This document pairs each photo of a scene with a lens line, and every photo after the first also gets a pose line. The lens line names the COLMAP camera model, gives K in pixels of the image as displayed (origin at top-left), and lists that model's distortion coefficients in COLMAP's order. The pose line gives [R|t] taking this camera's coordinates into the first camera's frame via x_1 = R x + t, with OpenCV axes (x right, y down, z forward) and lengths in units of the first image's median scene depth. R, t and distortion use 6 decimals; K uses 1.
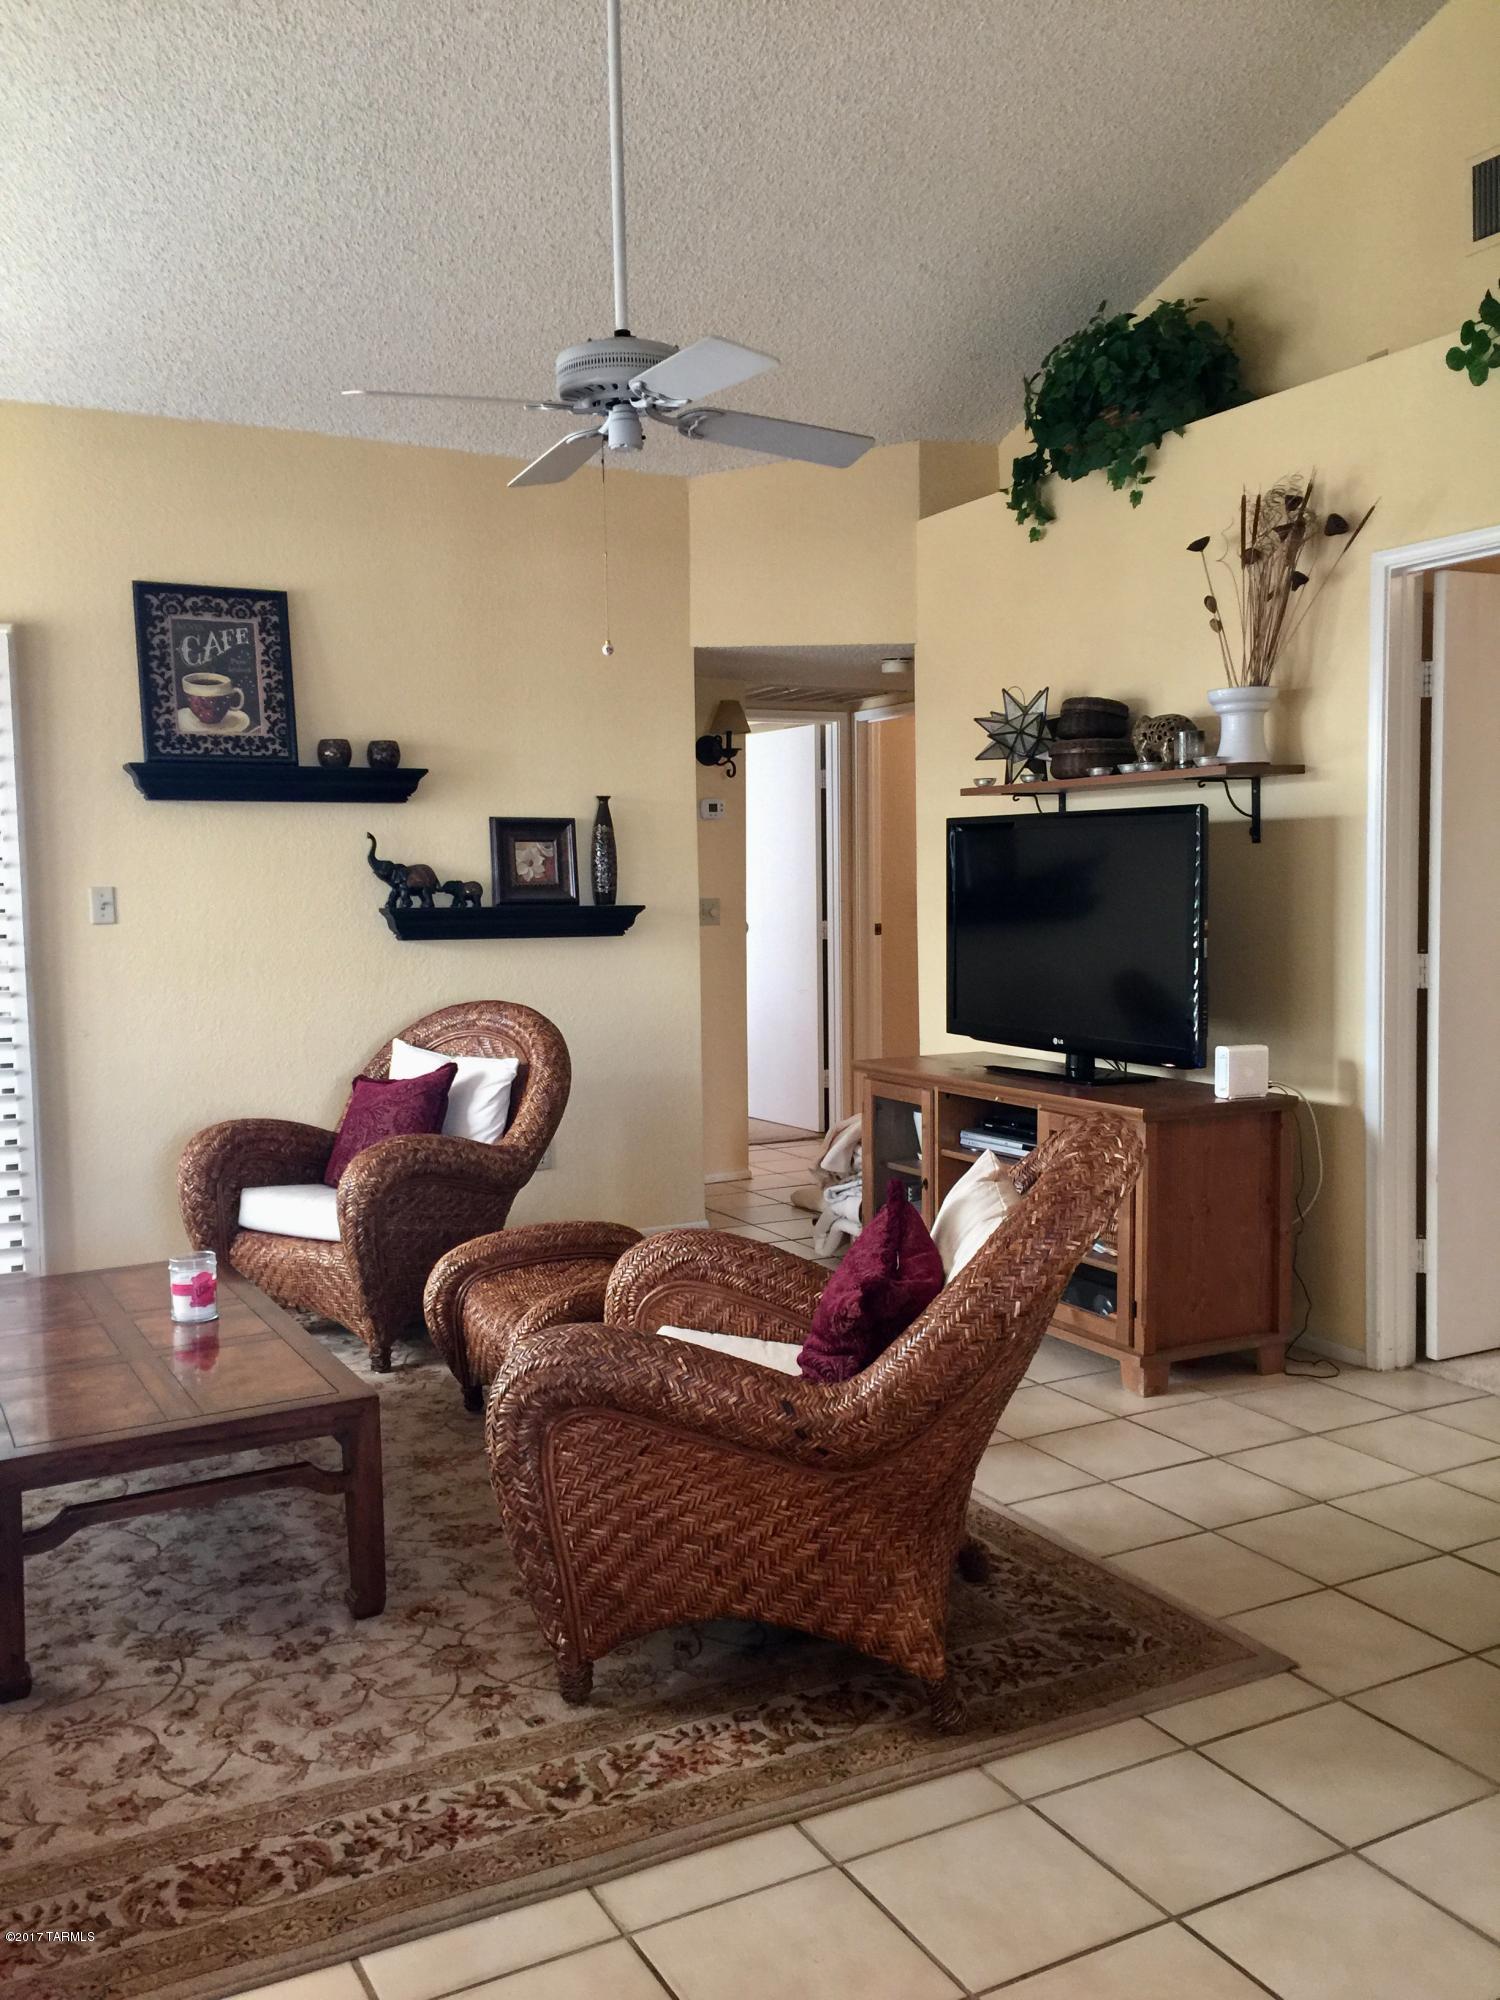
lens RADIAL K [[1736.1, 0, 776.5], [0, 1736.1, 987.4], [0, 0, 1]] dist [0.102962, -0.145208]
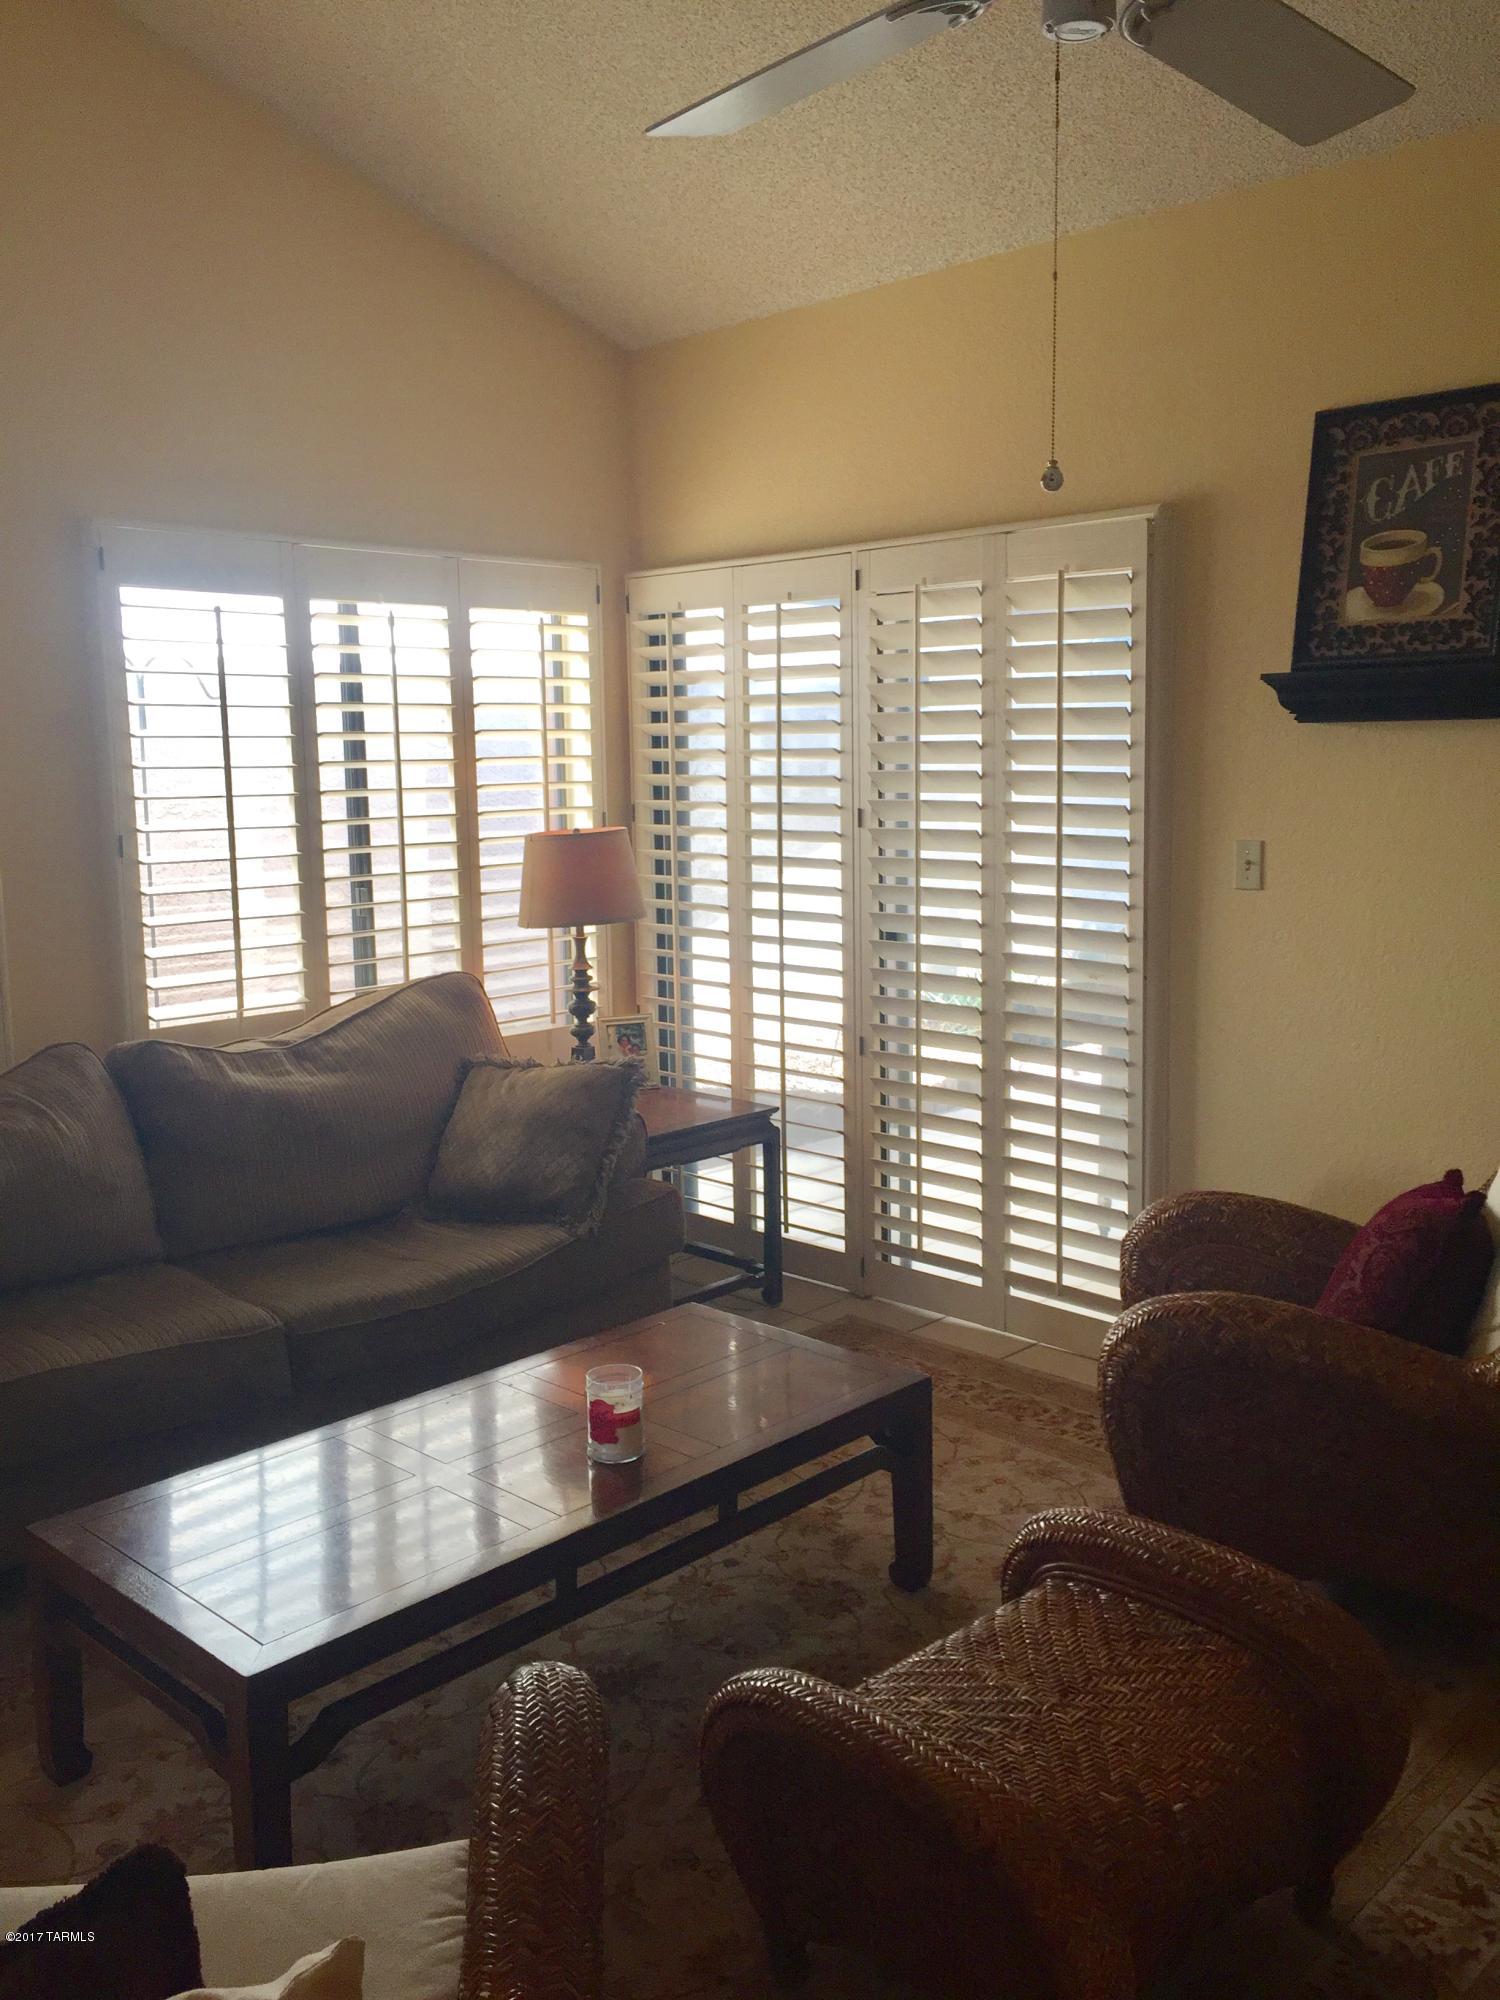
lens RADIAL K [[1699.2, 0, 749.7], [0, 1699.2, 983.9], [0, 0, 1]] dist [0.082875, -0.101013]
pose [[0.292925, 0.145878, -0.944941, 0.254682], [-0.051197, 0.989268, 0.136850, -0.084326], [0.954764, 0.008291, 0.297250, 0.567529]]
